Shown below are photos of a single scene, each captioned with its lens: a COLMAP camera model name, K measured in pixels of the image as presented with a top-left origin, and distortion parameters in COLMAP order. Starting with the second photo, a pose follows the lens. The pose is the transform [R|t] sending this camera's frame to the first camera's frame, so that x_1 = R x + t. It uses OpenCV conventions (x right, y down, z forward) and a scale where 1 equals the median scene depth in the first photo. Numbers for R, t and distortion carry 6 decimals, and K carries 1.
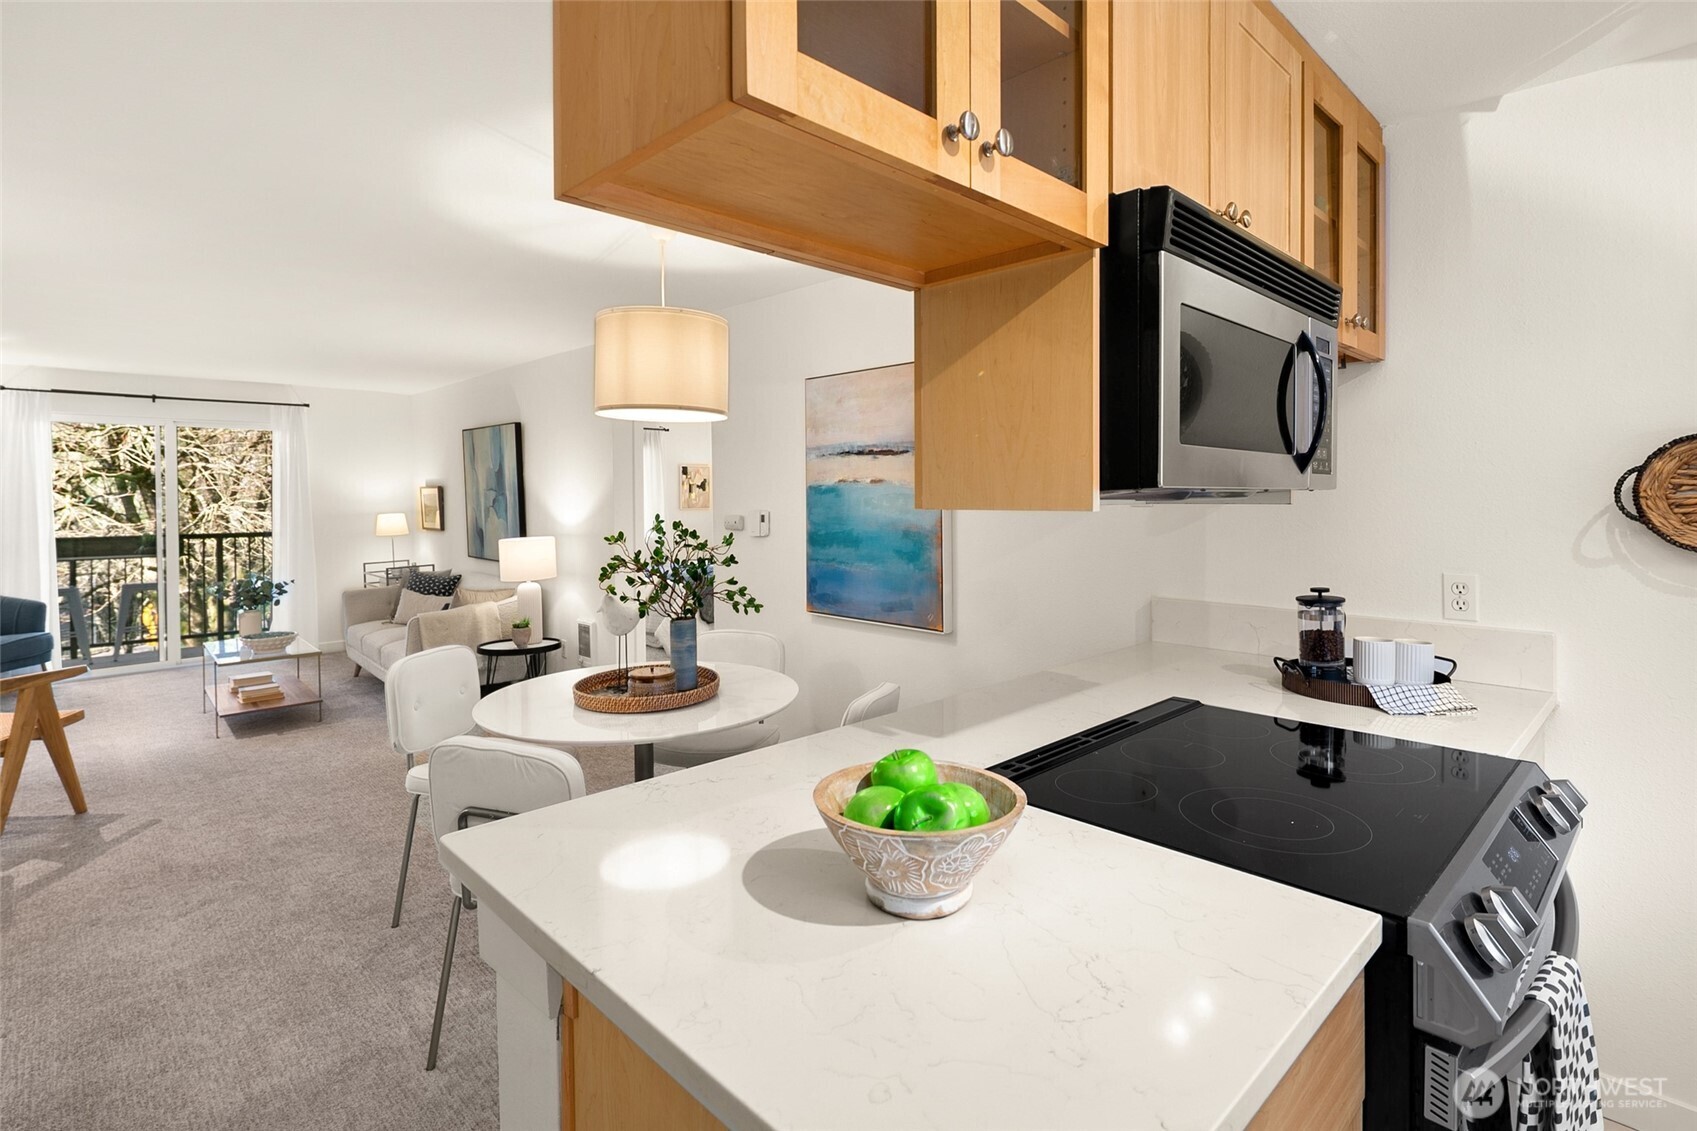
lens RADIAL K [[834.2, 0, 852.0], [0, 834.2, 500.9], [0, 0, 1]] dist [0.001920, 0.000210]
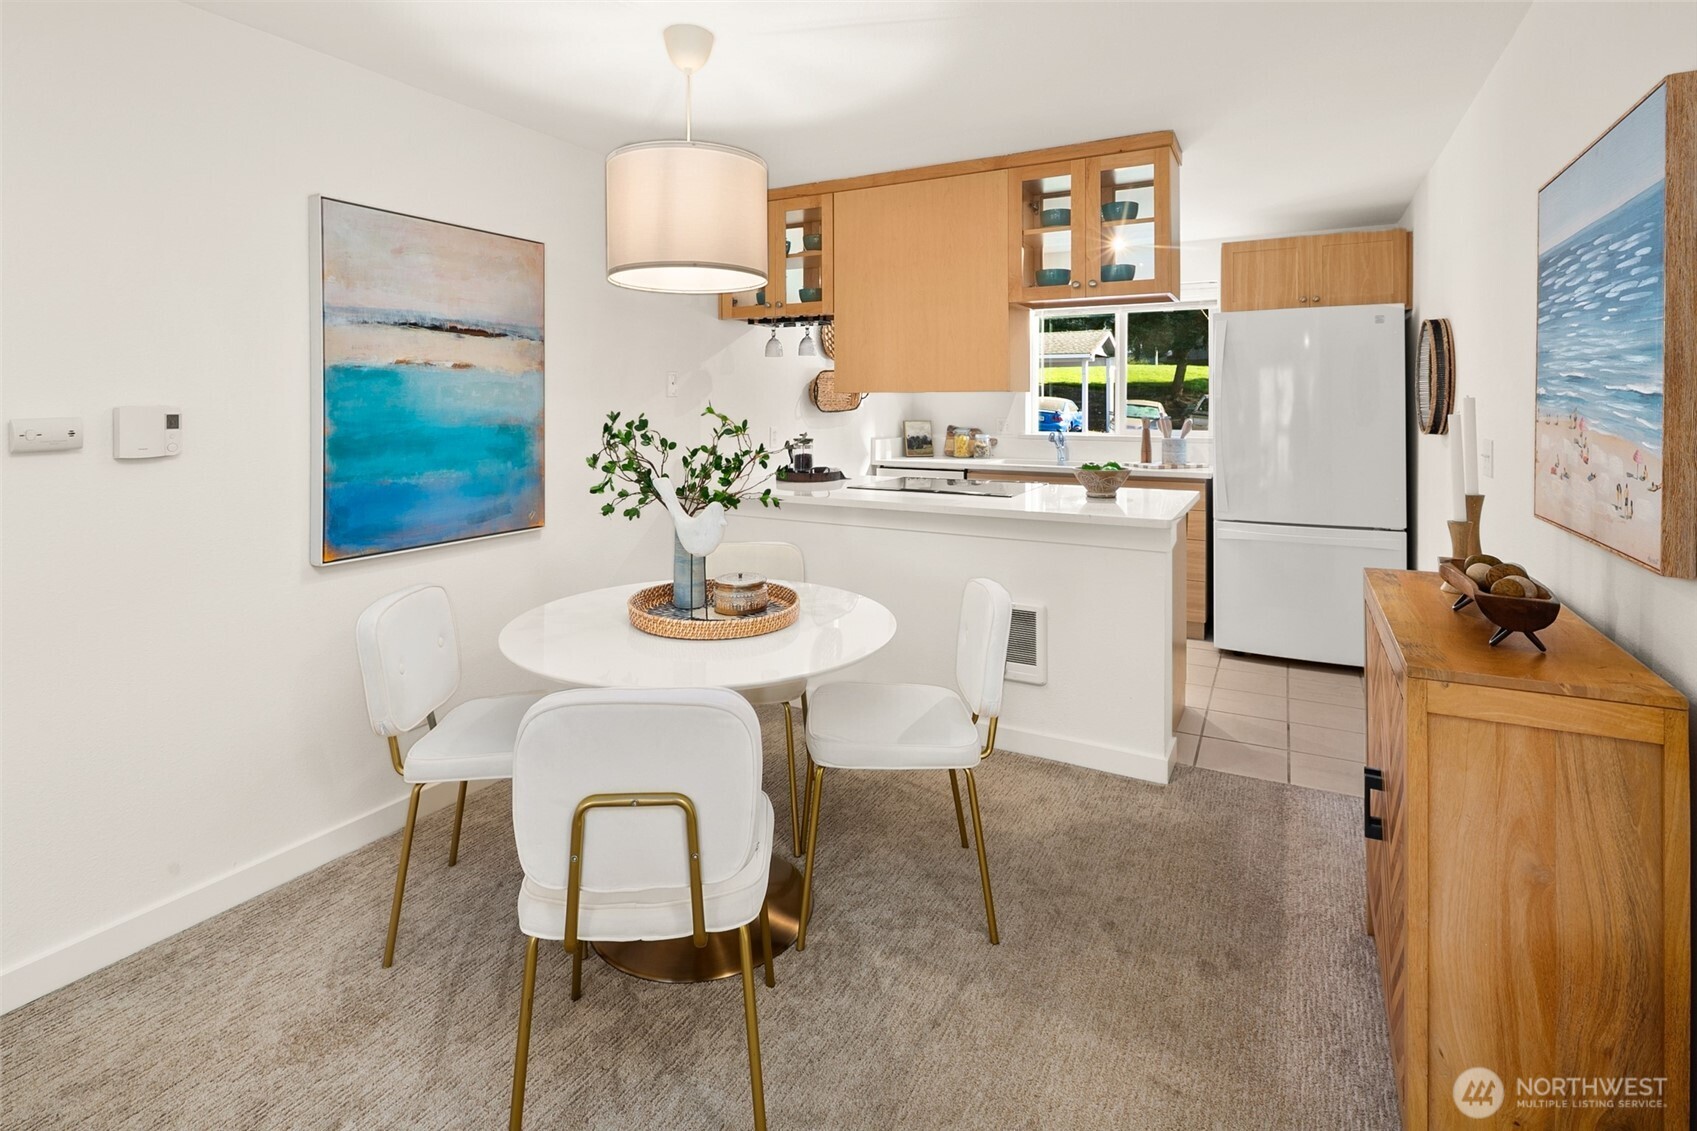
lens RADIAL K [[821.6, 0, 850.3], [0, 821.6, 407.9], [0, 0, 1]] dist [0.000103, -0.000551]
pose [[-0.304106, -0.002178, 0.952636, -0.902088], [0.009471, 0.999941, 0.005310, 0.017419], [-0.952591, 0.010637, -0.304068, 0.943145]]
